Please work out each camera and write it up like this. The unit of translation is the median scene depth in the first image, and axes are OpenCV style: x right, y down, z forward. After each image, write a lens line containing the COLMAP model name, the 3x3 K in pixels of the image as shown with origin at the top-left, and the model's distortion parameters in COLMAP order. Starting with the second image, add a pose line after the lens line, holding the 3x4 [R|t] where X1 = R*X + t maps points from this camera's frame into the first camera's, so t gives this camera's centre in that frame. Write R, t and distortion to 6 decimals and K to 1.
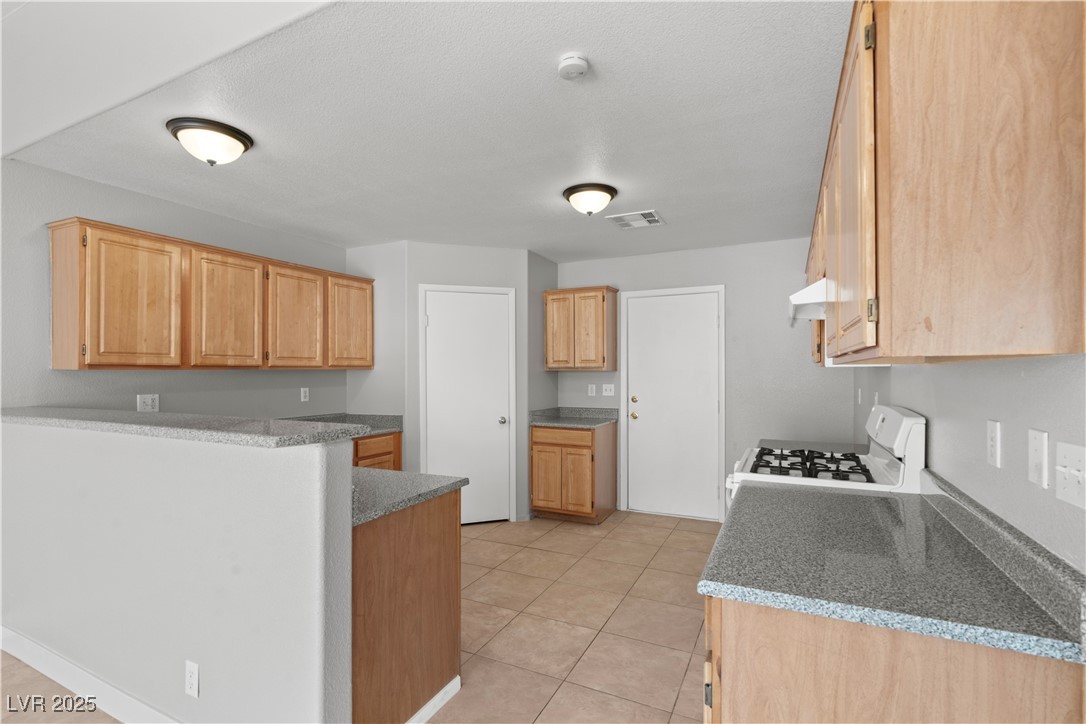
lens RADIAL K [[486.8, 0, 564.4], [0, 486.8, 373.8], [0, 0, 1]] dist [-0.010327, 0.000253]
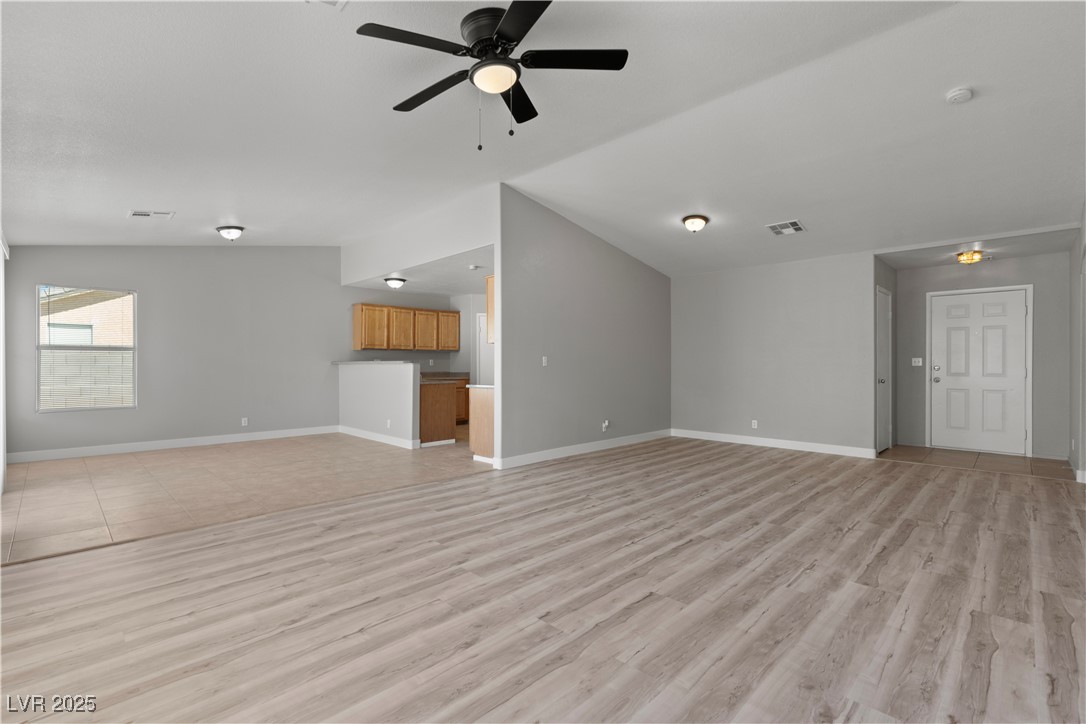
lens RADIAL K [[499.4, 0, 558.4], [0, 499.4, 362.7], [0, 0, 1]] dist [0.005075, 0.001036]
pose [[0.942753, 0.002857, -0.333479, 0.895349], [-0.005675, 0.999956, -0.007477, 0.062066], [0.333443, 0.008941, 0.942728, -1.130227]]
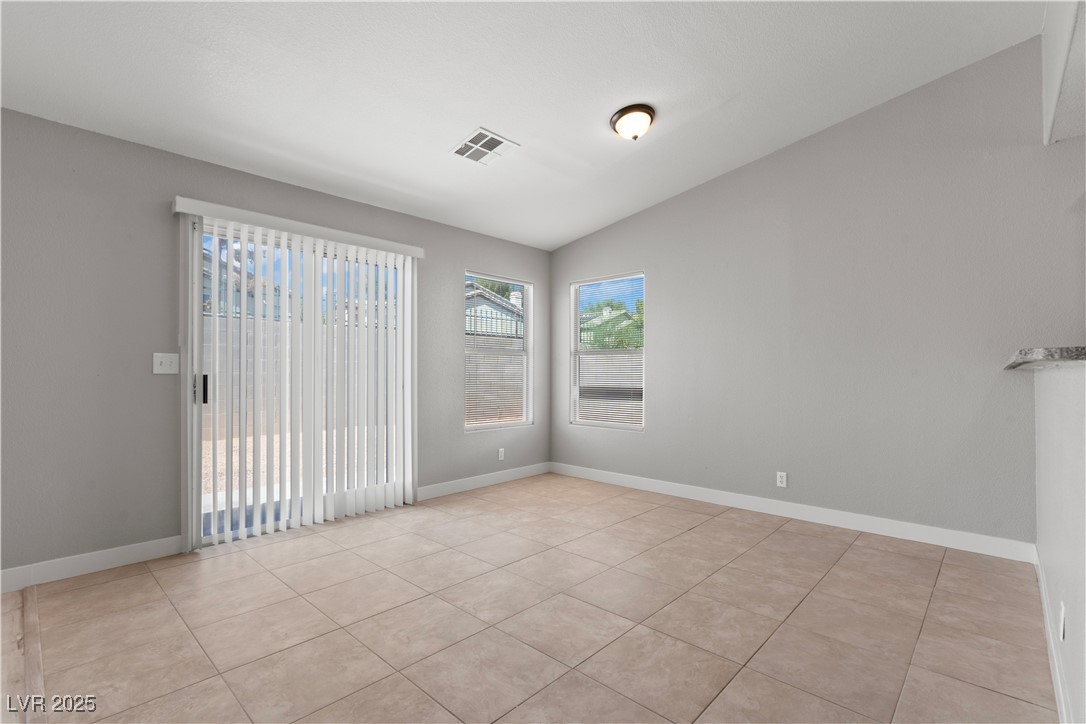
lens RADIAL K [[499.1, 0, 517.3], [0, 499.1, 369.4], [0, 0, 1]] dist [-0.002235, 0.000138]
pose [[-0.335458, -0.002751, -0.942051, 0.242102], [-0.006042, 0.999981, -0.000769, 0.059642], [0.942036, 0.005434, -0.335469, 0.135223]]
